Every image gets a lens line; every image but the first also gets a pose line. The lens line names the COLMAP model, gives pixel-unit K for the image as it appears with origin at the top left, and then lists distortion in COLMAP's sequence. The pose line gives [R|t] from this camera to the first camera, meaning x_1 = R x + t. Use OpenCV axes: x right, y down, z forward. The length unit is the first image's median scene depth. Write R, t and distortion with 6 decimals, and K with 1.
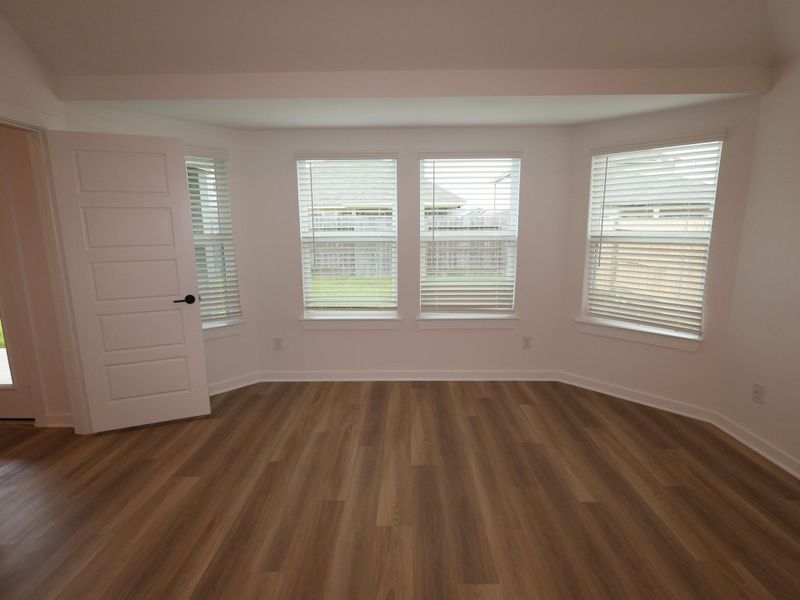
lens RADIAL K [[416.0, 0, 400.3], [0, 416.0, 303.3], [0, 0, 1]] dist [-0.003330, 0.001151]
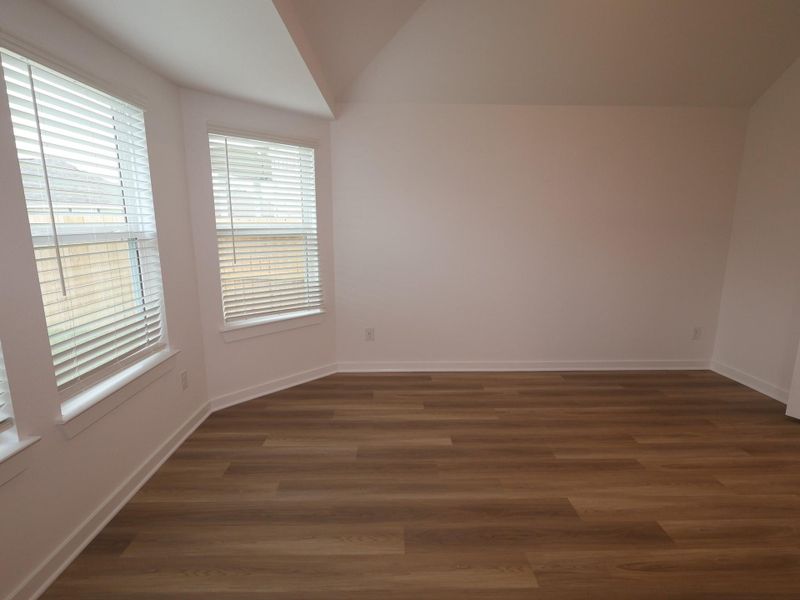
lens RADIAL K [[416.0, 0, 400.3], [0, 416.0, 303.3], [0, 0, 1]] dist [-0.003330, 0.001151]
pose [[-0.045883, -0.190084, 0.980695, -0.529868], [0.178026, 0.964457, 0.195266, -0.146421], [-0.982955, 0.183549, -0.010412, 0.849309]]
